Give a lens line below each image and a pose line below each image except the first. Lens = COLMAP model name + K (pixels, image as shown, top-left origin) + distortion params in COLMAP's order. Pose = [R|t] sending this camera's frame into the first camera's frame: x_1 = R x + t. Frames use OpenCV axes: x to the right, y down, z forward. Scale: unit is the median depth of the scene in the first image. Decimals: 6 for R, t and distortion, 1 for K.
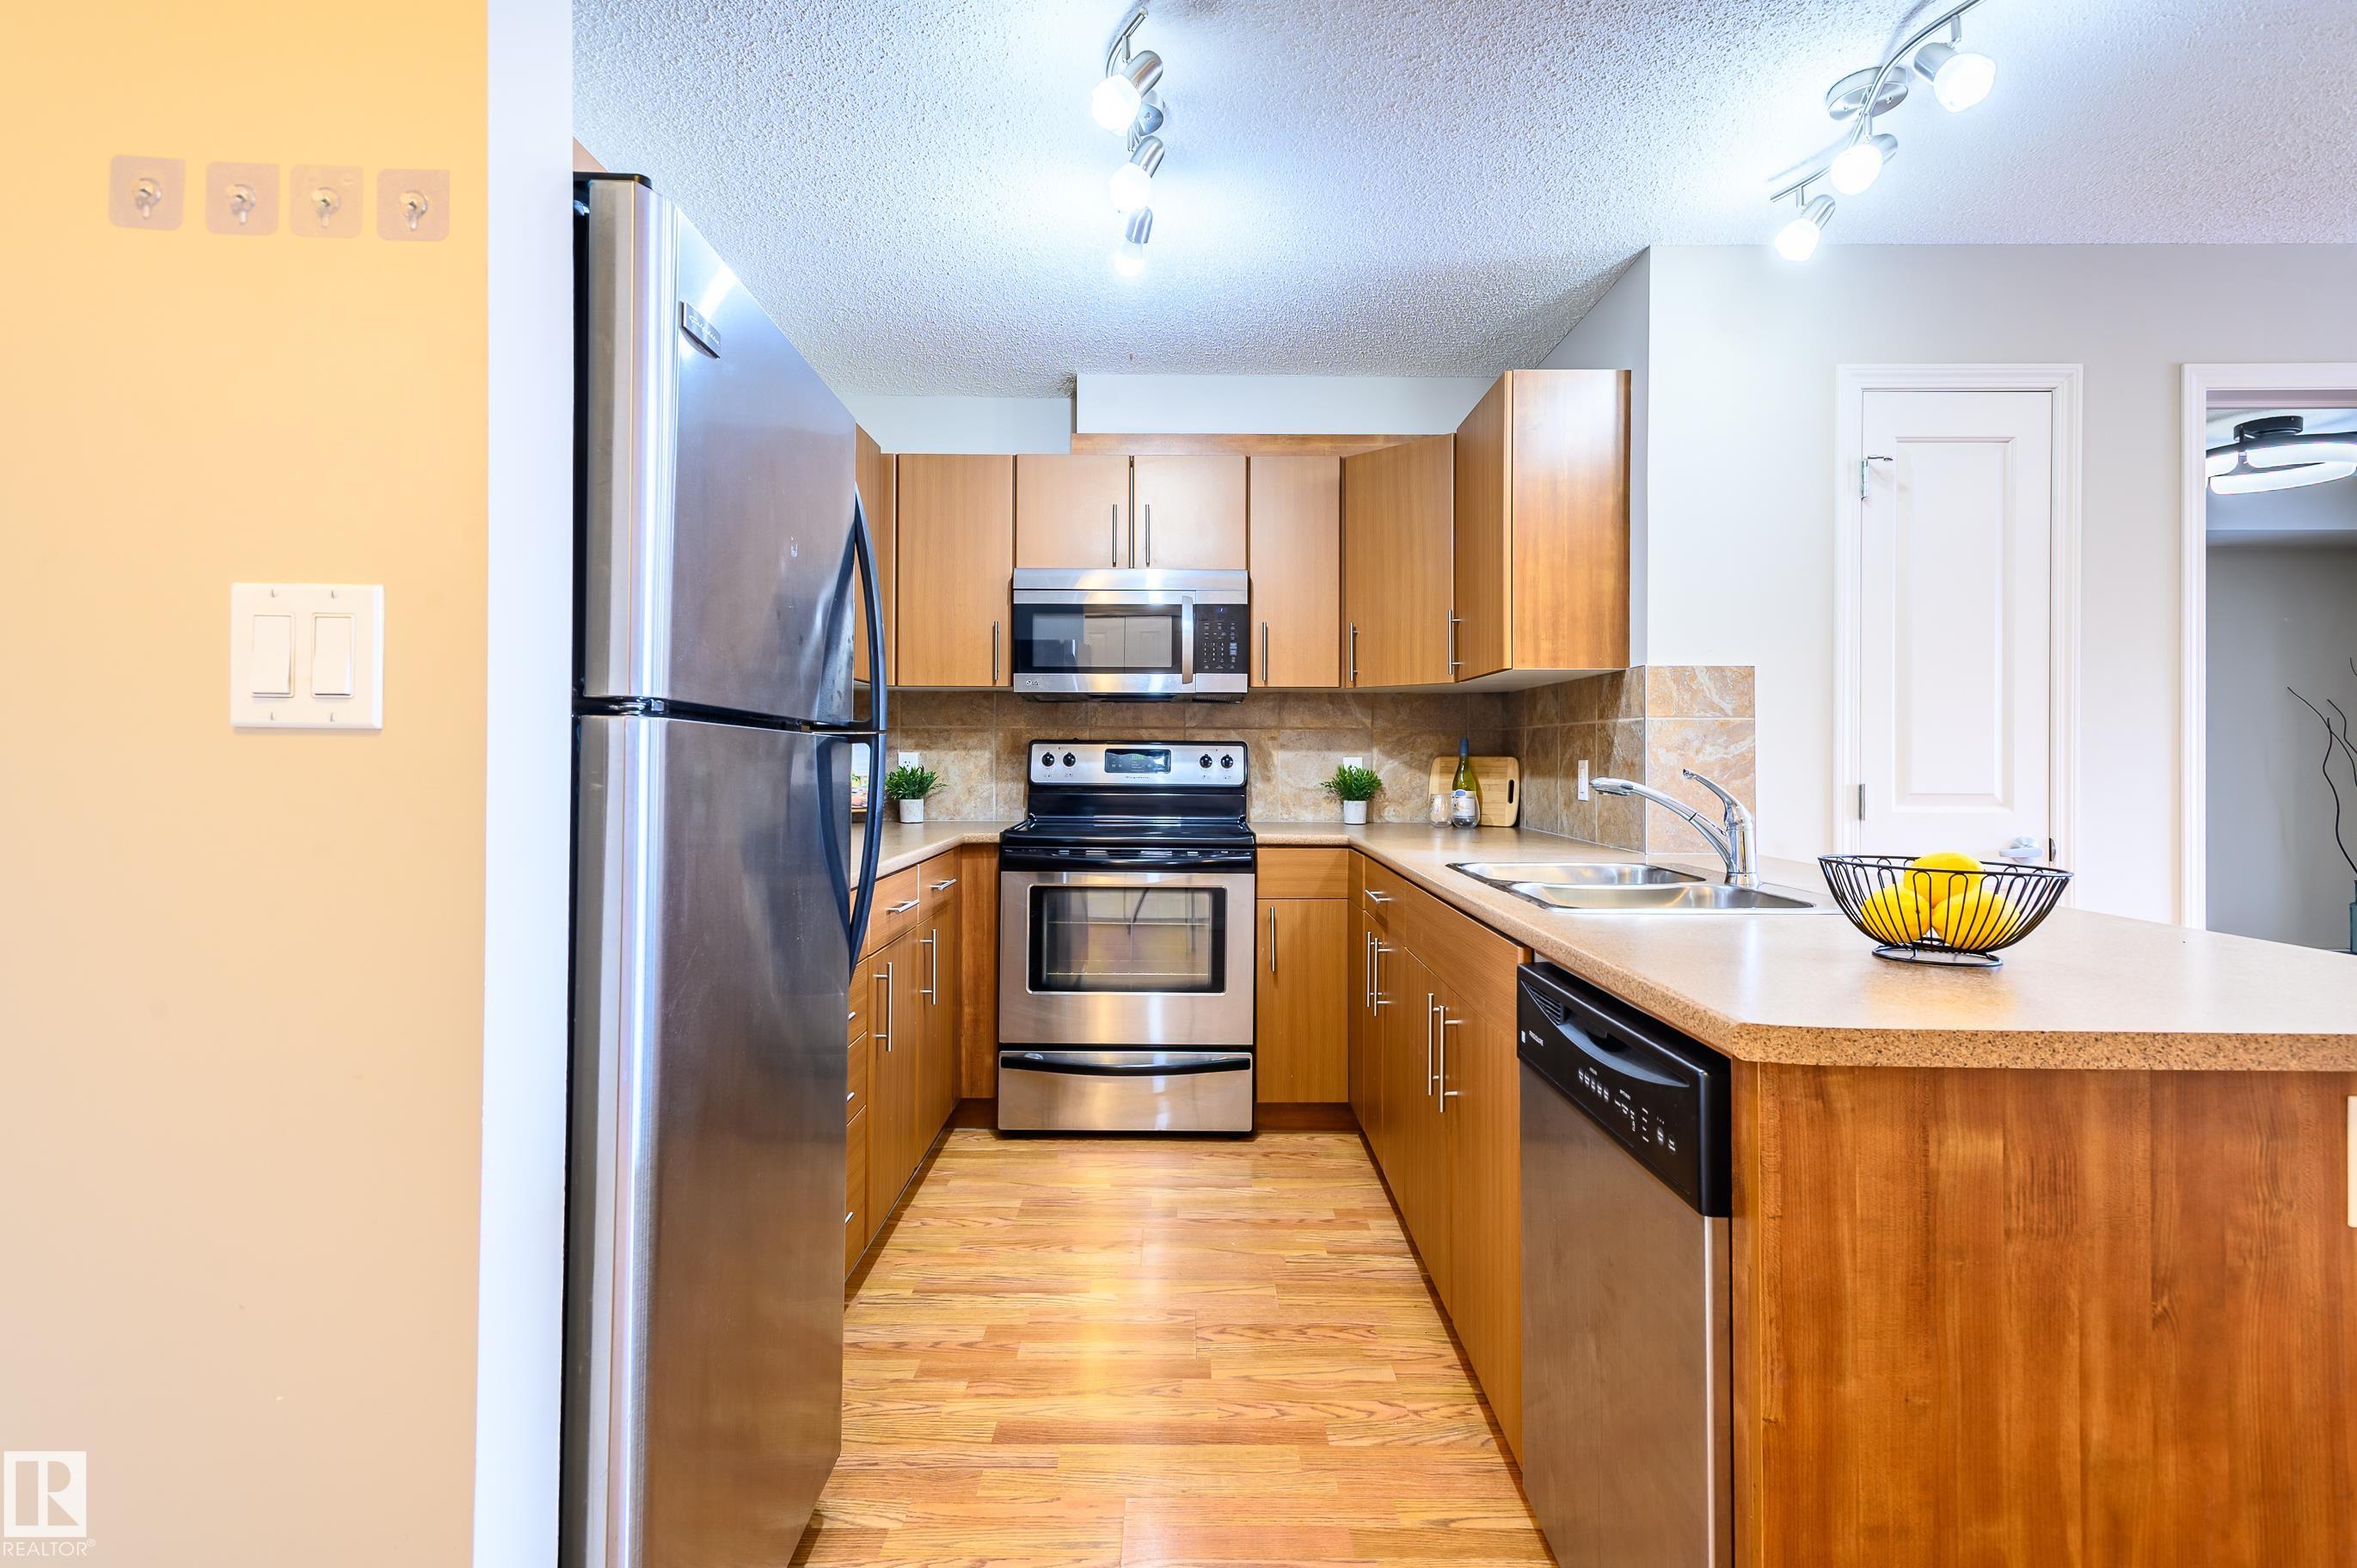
lens RADIAL K [[1168.0, 0, 1196.0], [0, 1168.0, 753.6], [0, 0, 1]] dist [0.017799, -0.000566]
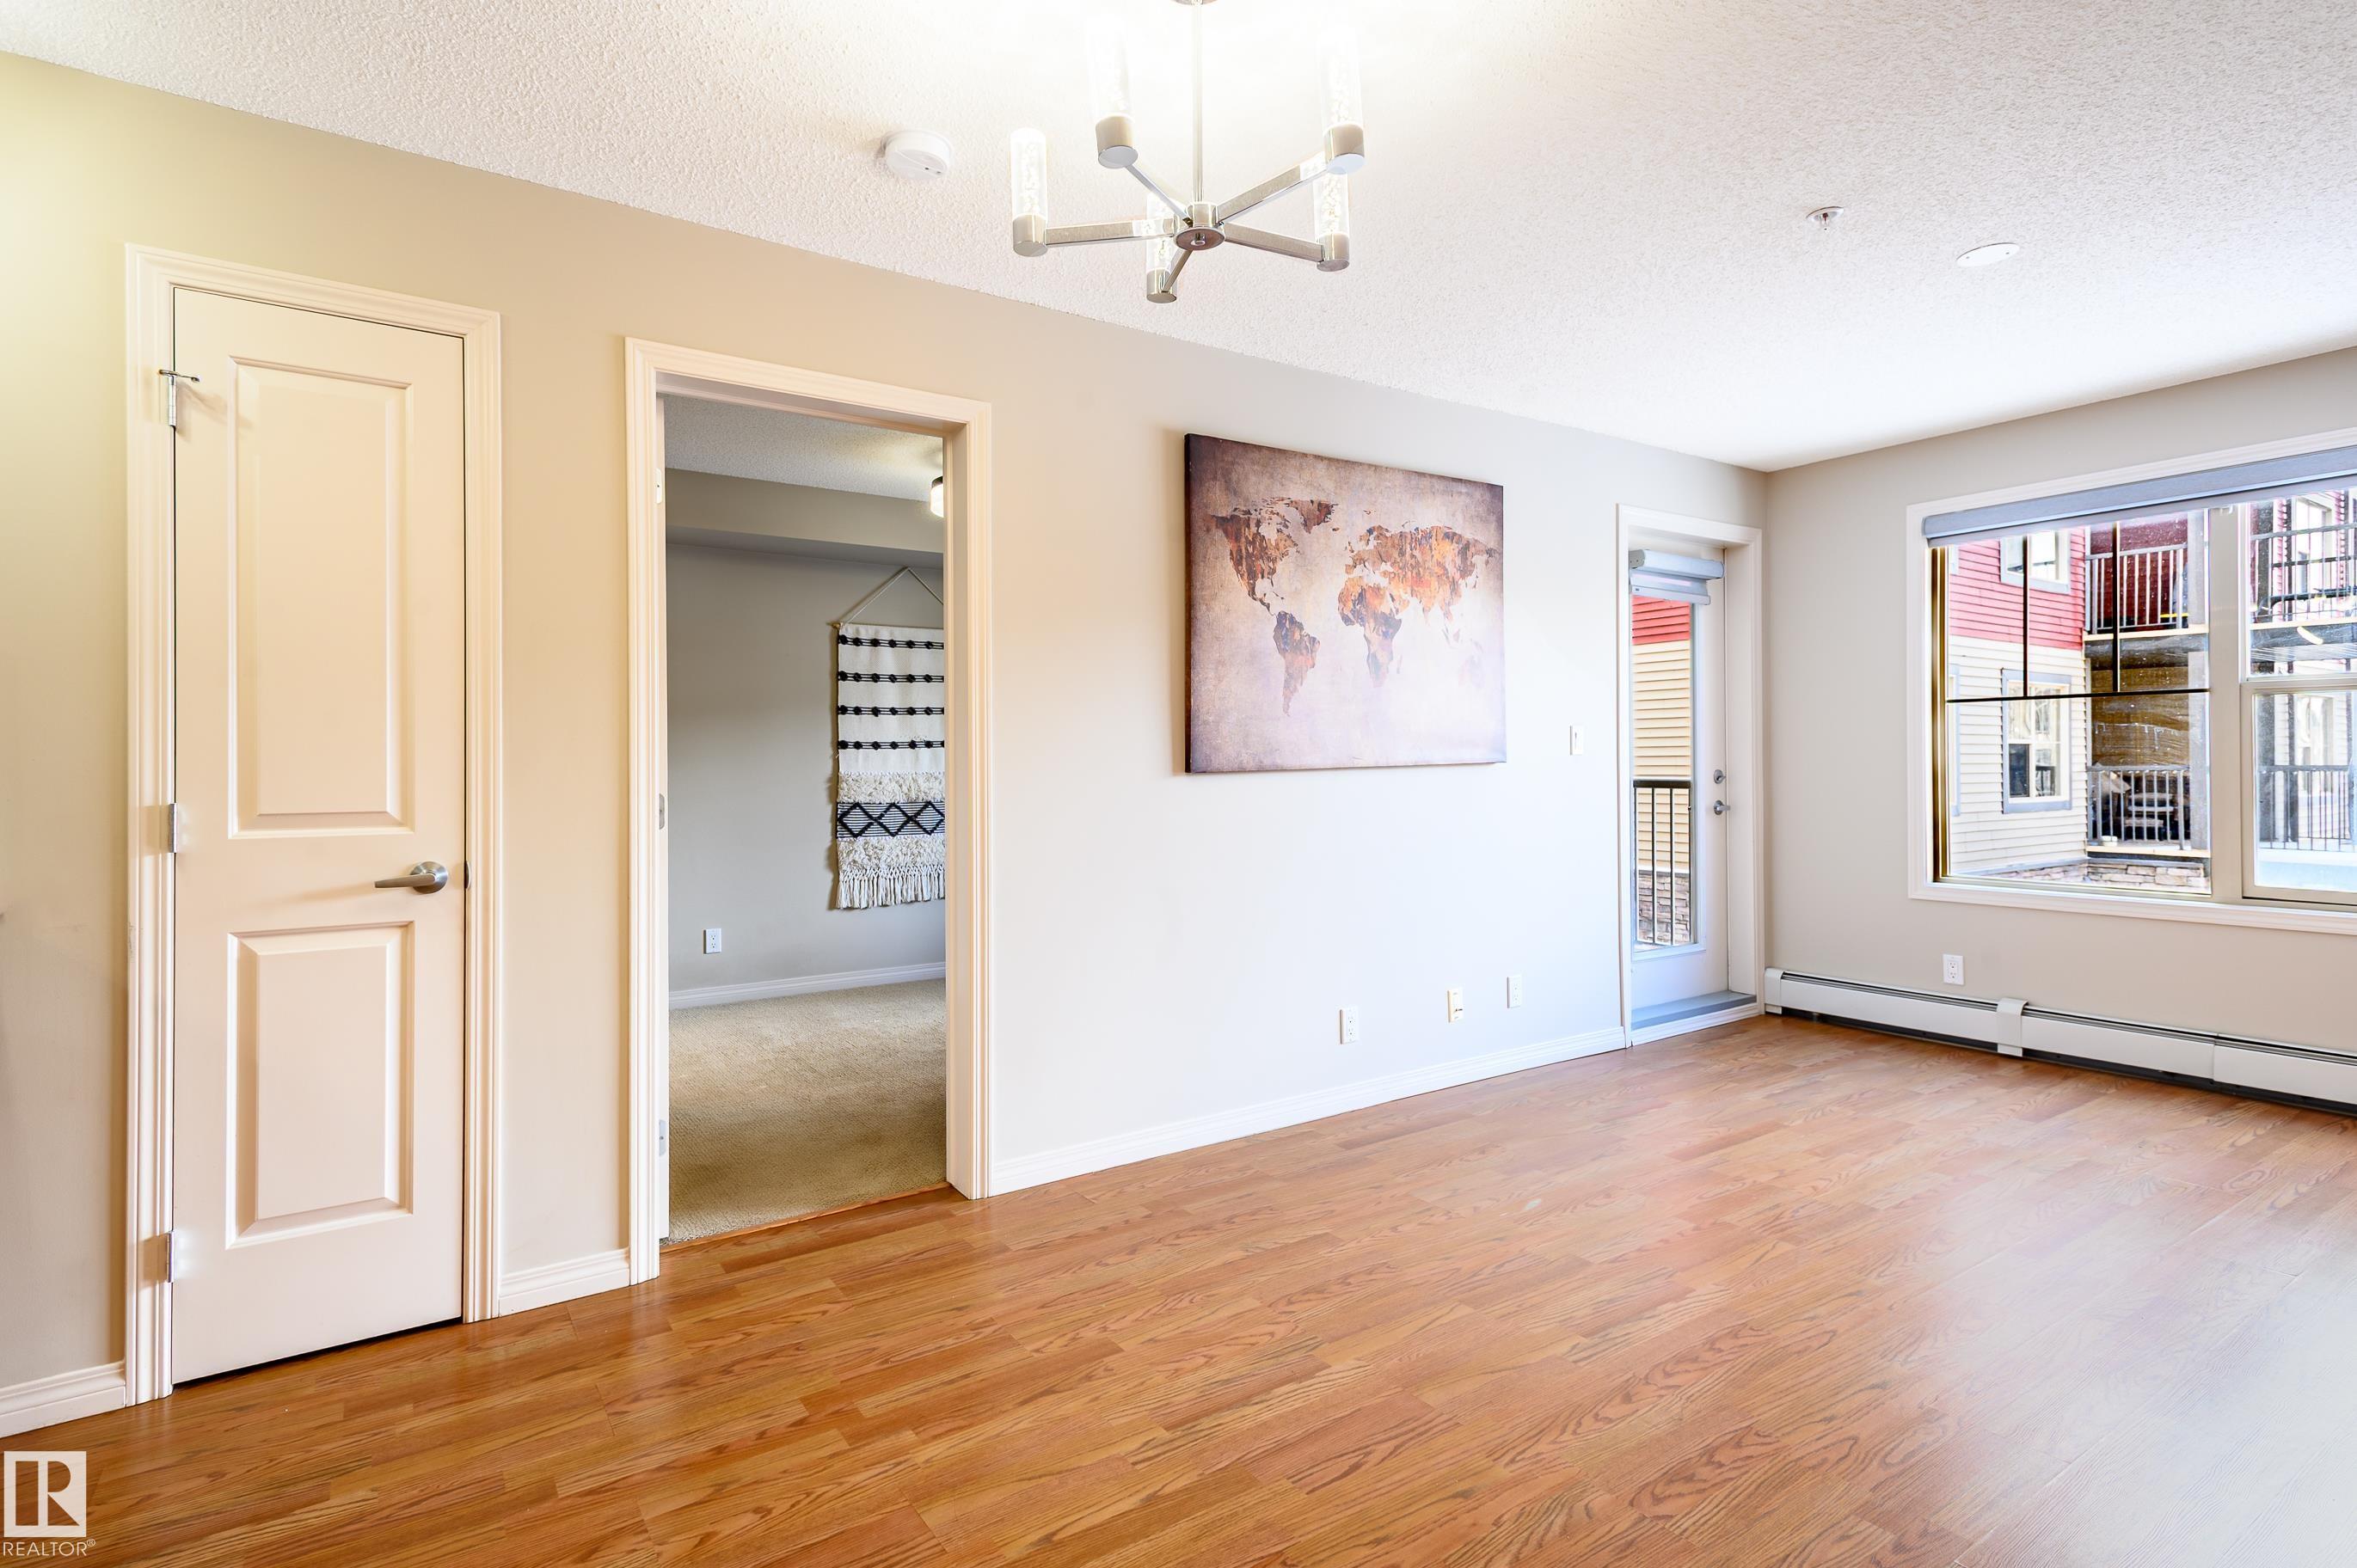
lens RADIAL K [[1194.6, 0, 1157.9], [0, 1194.6, 763.3], [0, 0, 1]] dist [0.029356, 0.000257]
pose [[0.829503, -0.007674, 0.558450, 0.506918], [0.005105, 0.999968, 0.006159, -0.001482], [-0.558479, -0.002258, 0.829515, -0.006140]]
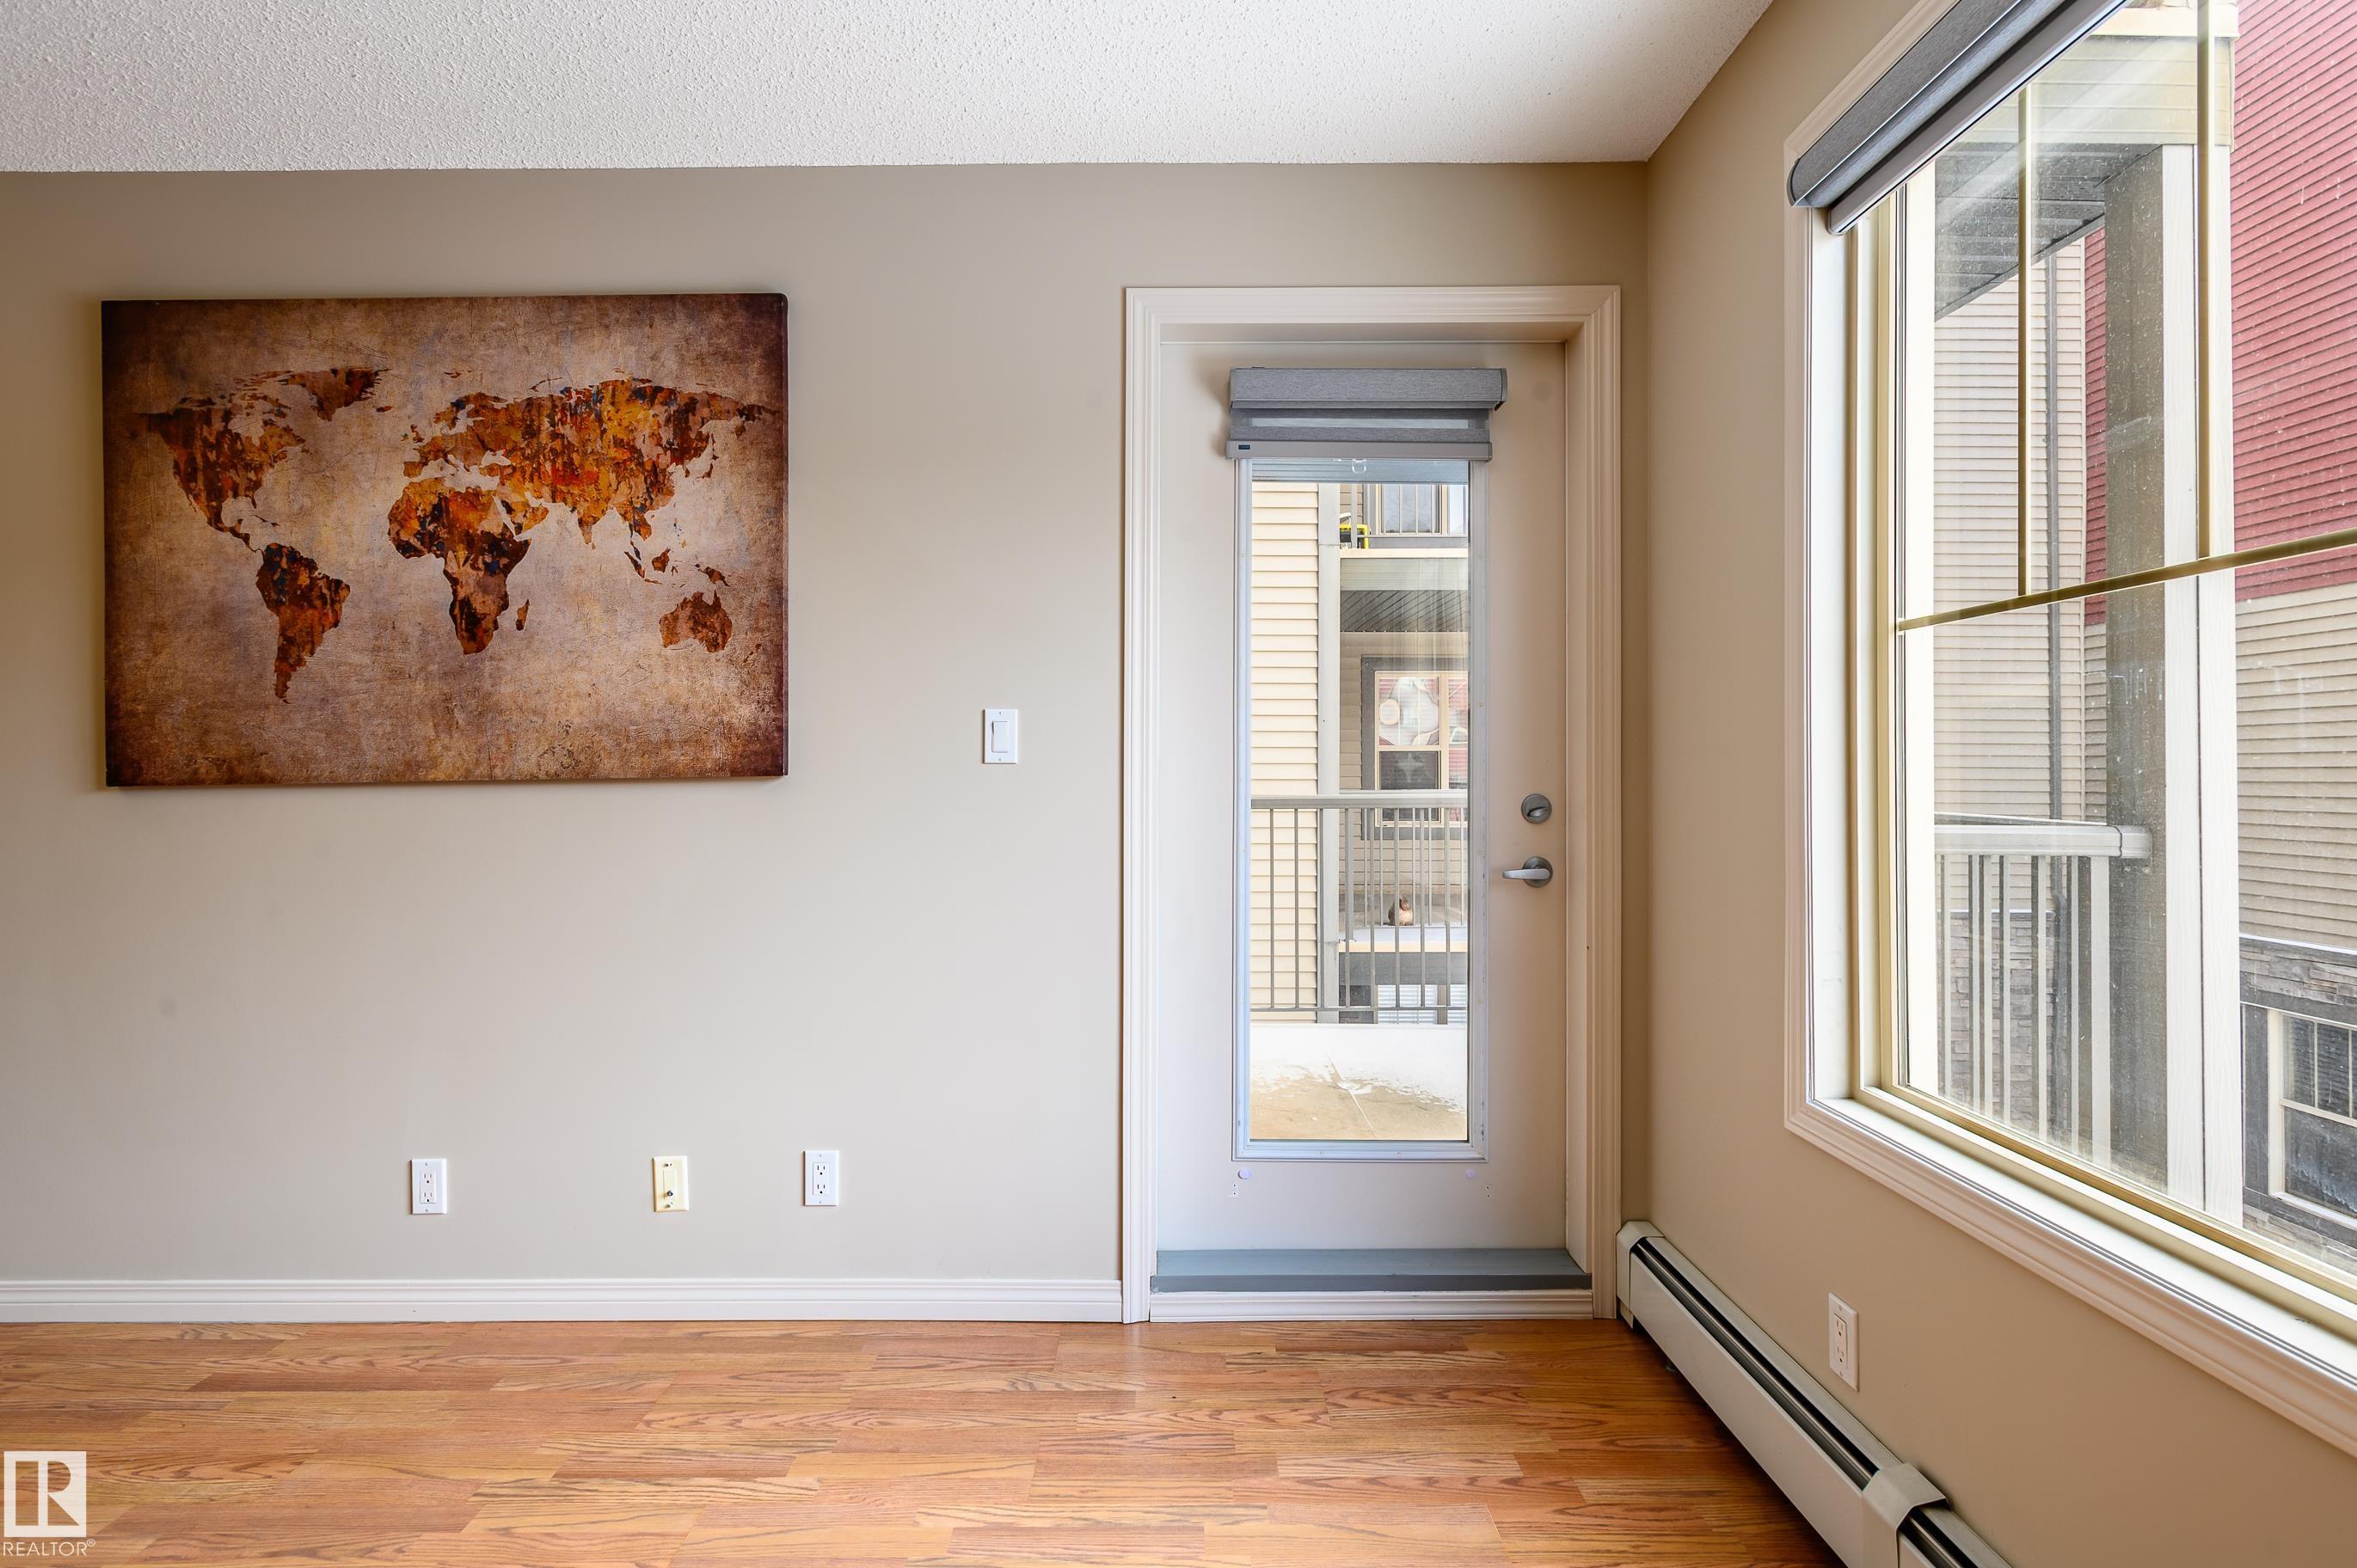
lens RADIAL K [[1175.9, 0, 1178.5], [0, 1175.9, 784.0], [0, 0, 1]] dist [0.011948, -0.006800]
pose [[0.999900, -0.001153, -0.014110, 1.679628], [0.001190, 0.999996, 0.002569, 0.009802], [0.014107, -0.002585, 0.999897, 0.121301]]
